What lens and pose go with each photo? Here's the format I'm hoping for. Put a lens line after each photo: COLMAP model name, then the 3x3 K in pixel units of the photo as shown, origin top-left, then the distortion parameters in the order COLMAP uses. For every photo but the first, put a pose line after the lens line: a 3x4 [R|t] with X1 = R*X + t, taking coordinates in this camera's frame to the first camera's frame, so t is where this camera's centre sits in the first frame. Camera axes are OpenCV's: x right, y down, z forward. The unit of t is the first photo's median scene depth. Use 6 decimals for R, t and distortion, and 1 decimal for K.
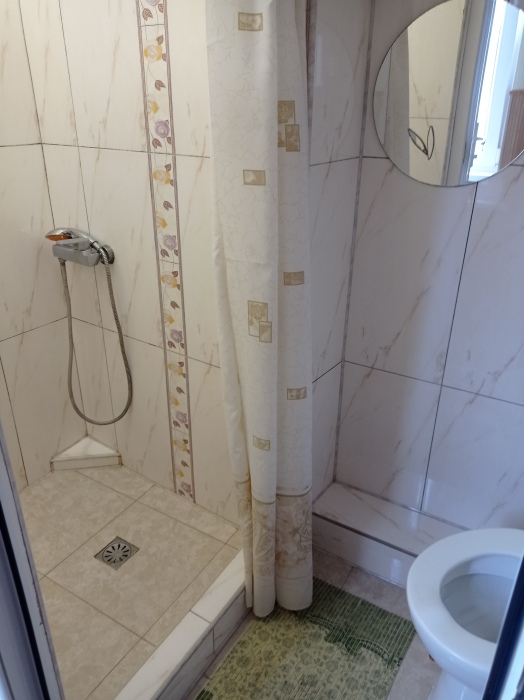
lens RADIAL K [[527.8, 0, 250.0], [0, 527.8, 345.0], [0, 0, 1]] dist [0.043117, -0.060330]
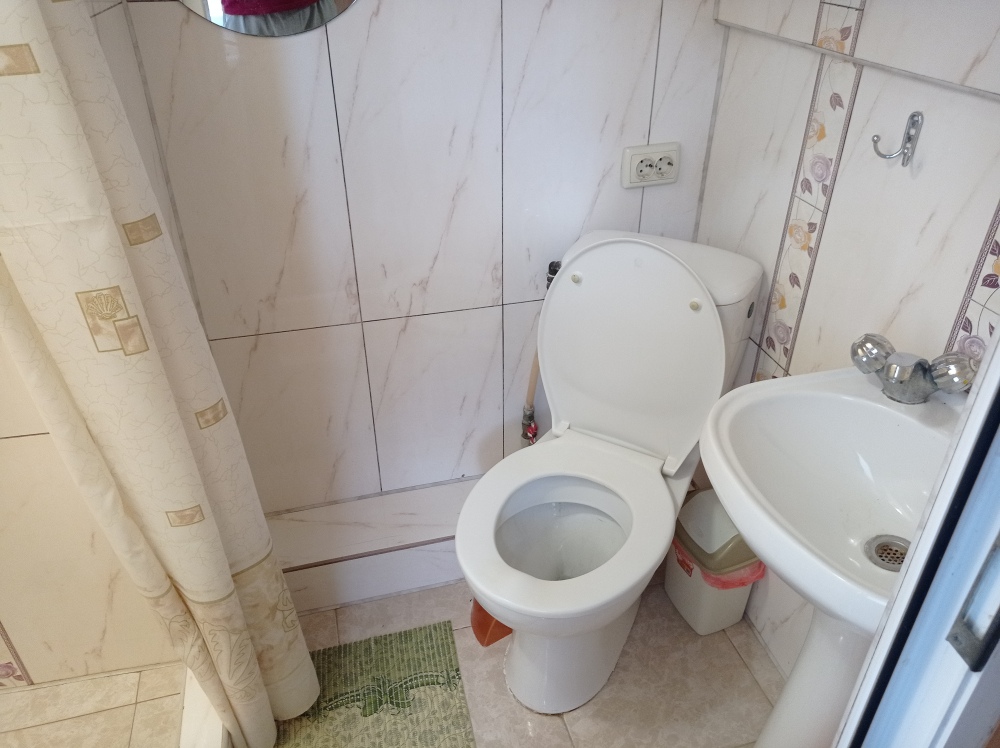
lens RADIAL K [[754.1, 0, 492.8], [0, 754.1, 372.0], [0, 0, 1]] dist [0.043117, -0.060330]
pose [[0.692184, -0.390671, 0.606842, -0.179232], [0.313701, 0.920103, 0.234524, -0.049940], [-0.649979, 0.028033, 0.759435, 0.115939]]
